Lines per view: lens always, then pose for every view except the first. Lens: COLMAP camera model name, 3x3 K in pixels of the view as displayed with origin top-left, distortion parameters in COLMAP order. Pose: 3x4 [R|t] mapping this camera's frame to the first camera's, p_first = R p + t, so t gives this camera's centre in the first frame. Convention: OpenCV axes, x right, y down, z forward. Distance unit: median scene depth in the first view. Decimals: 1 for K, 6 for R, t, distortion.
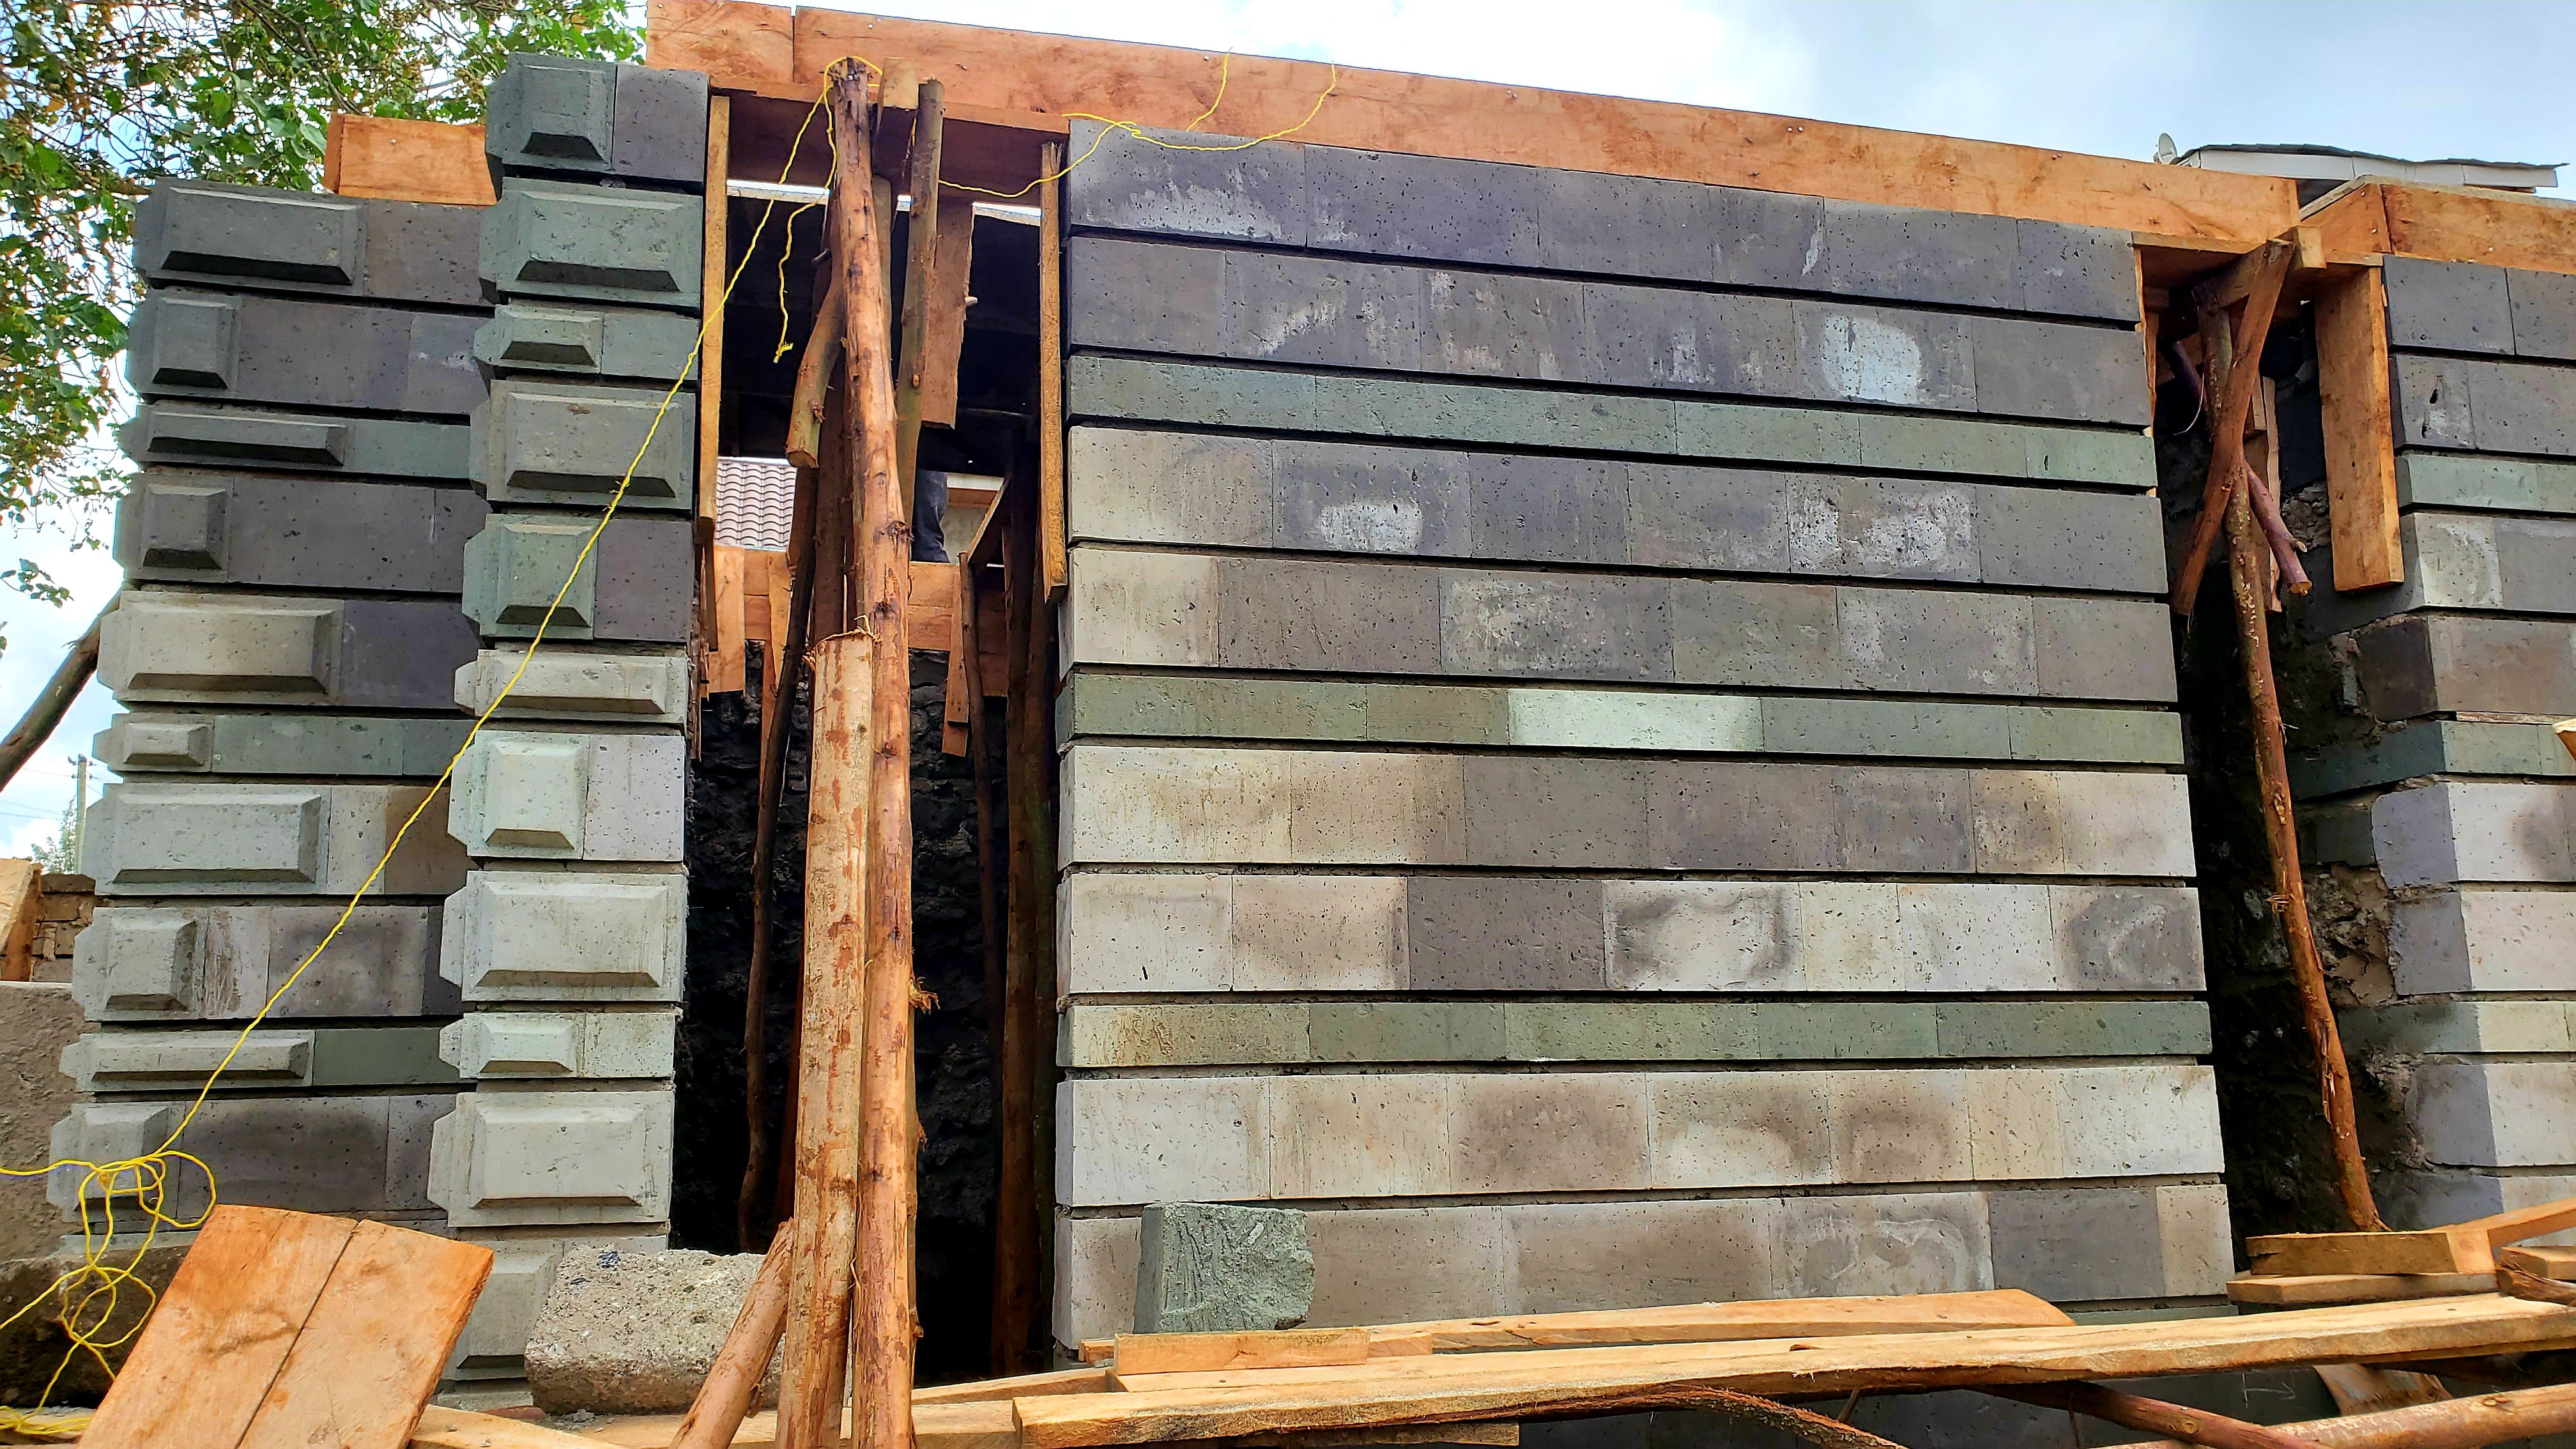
lens RADIAL K [[2007.3, 0, 1296.6], [0, 2007.3, 719.8], [0, 0, 1]] dist [0.060852, -0.108264]
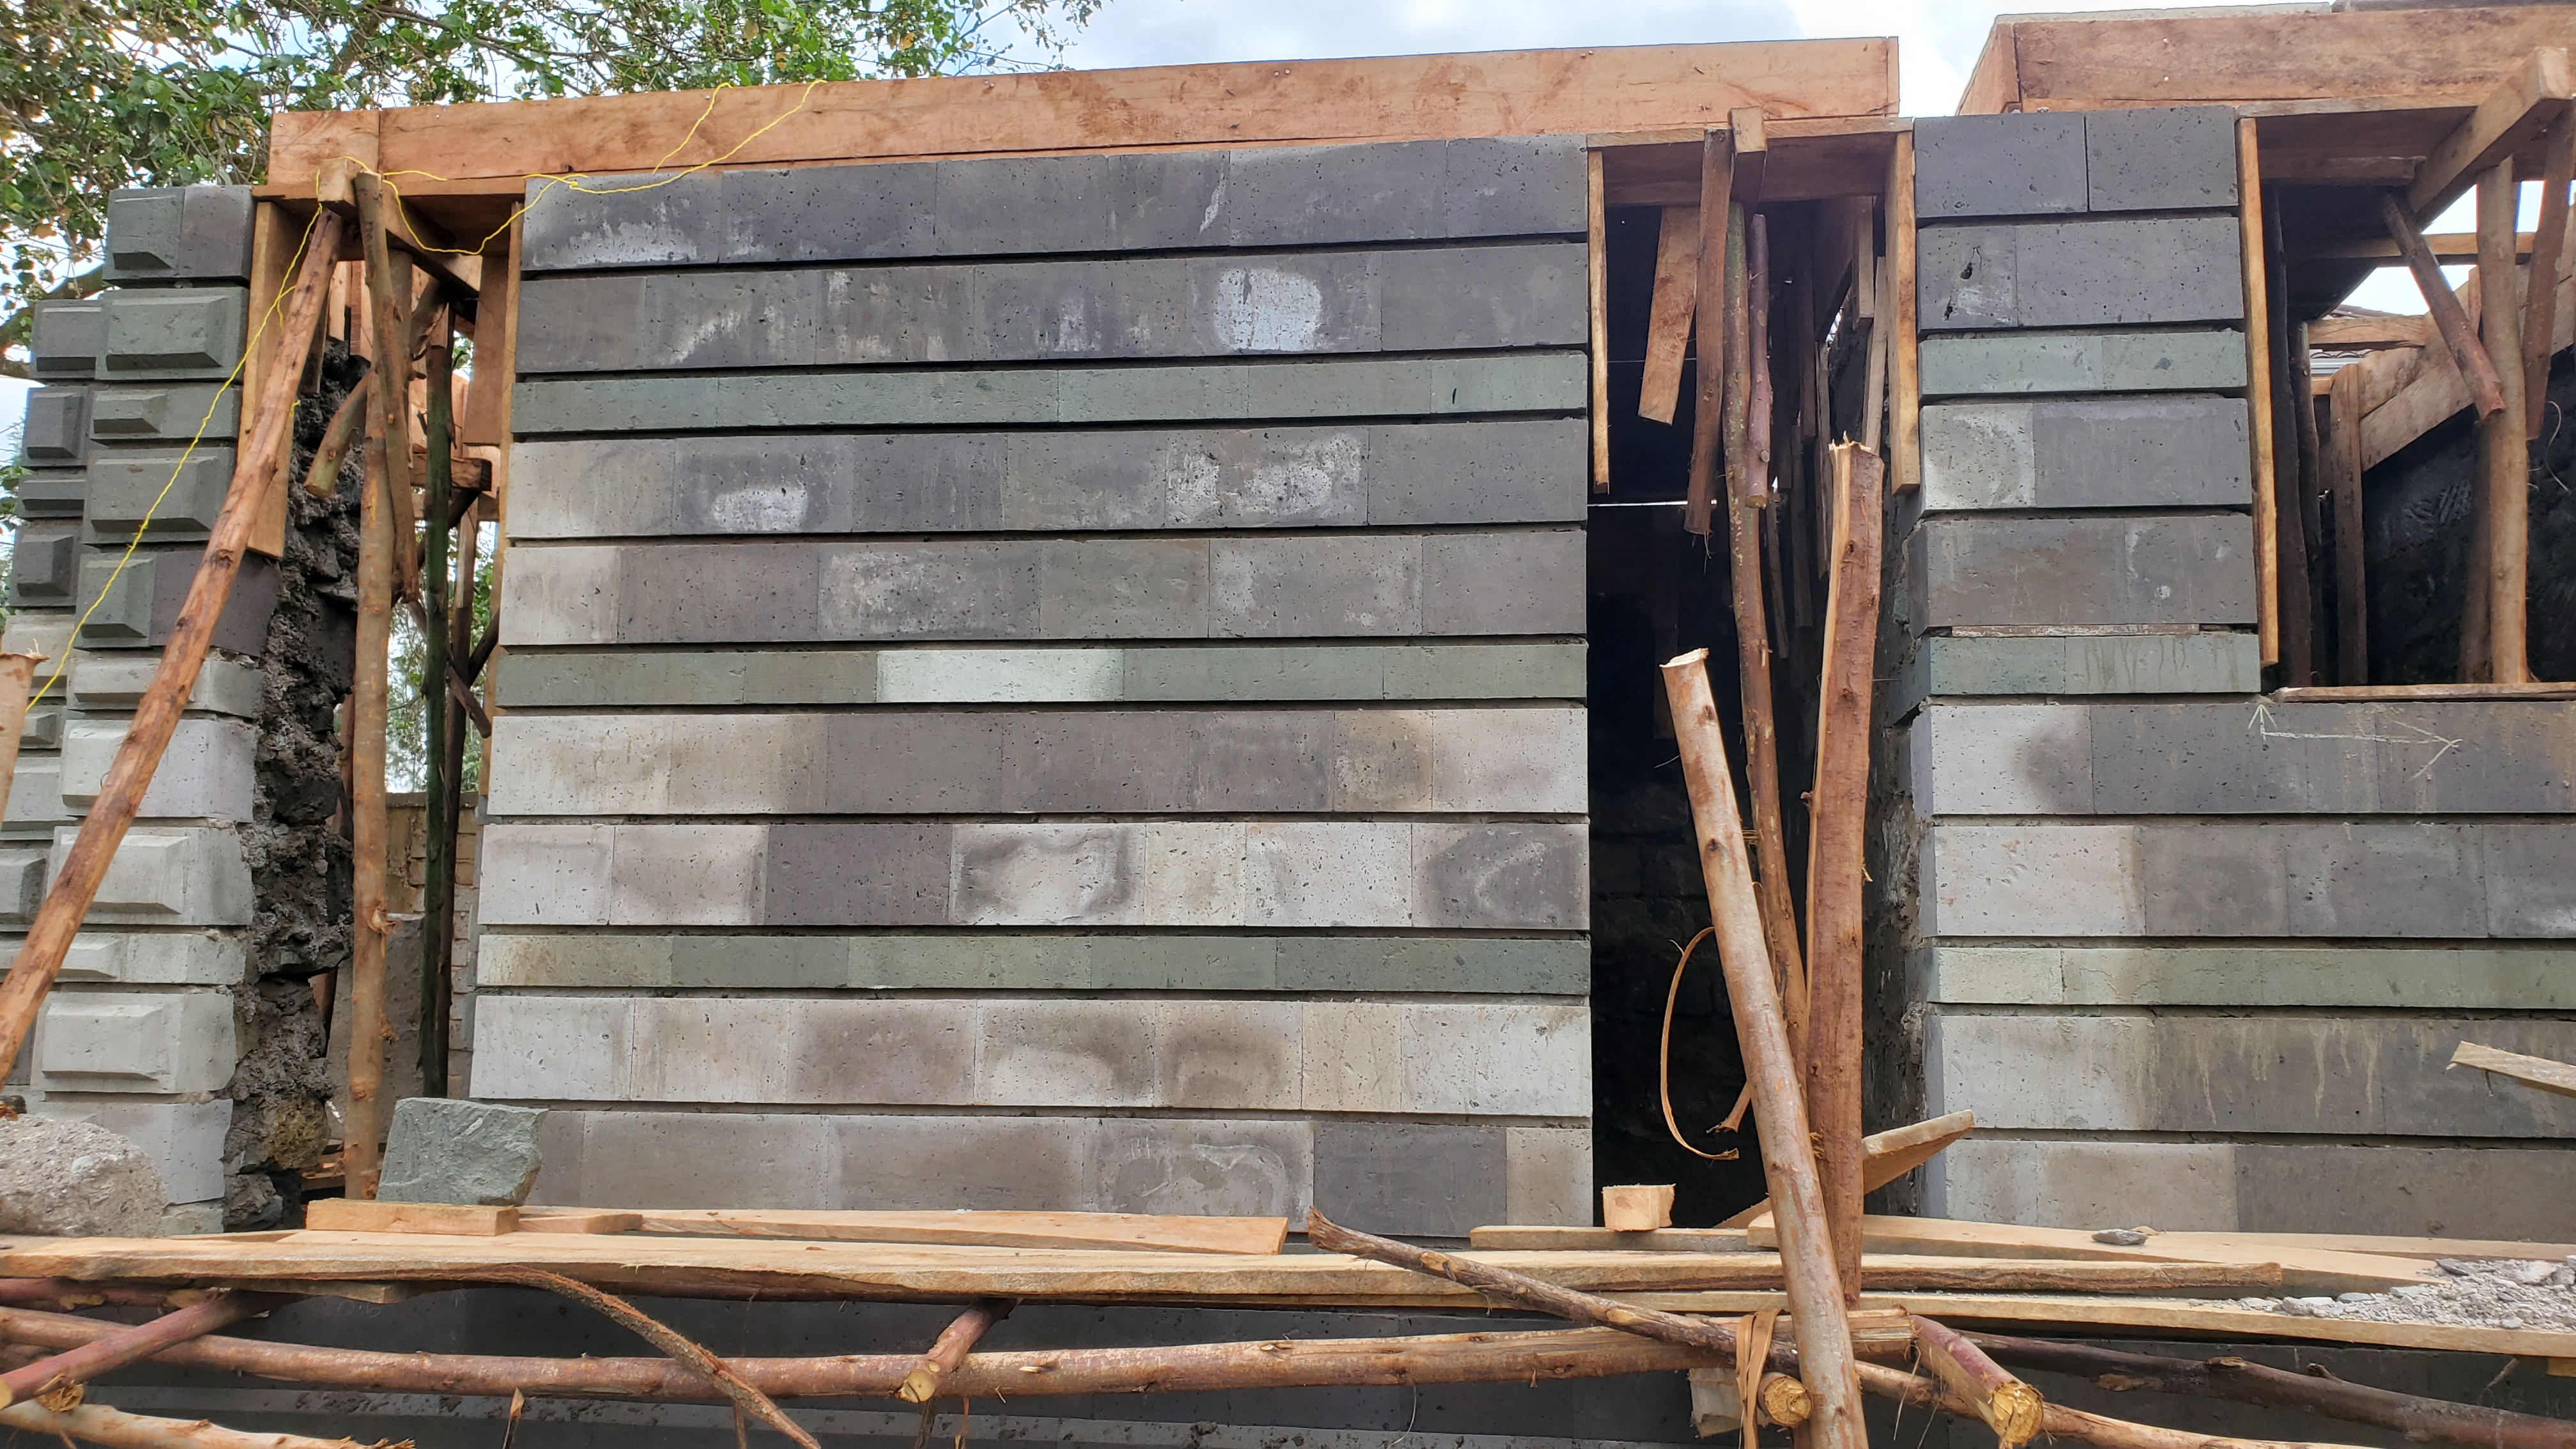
lens RADIAL K [[2007.3, 0, 1302.1], [0, 2007.3, 725.6], [0, 0, 1]] dist [0.060852, -0.108264]
pose [[0.927788, -0.022903, -0.372404, 0.710610], [0.042587, 0.998092, 0.044718, -0.014026], [0.370669, -0.057348, 0.926993, 0.059156]]
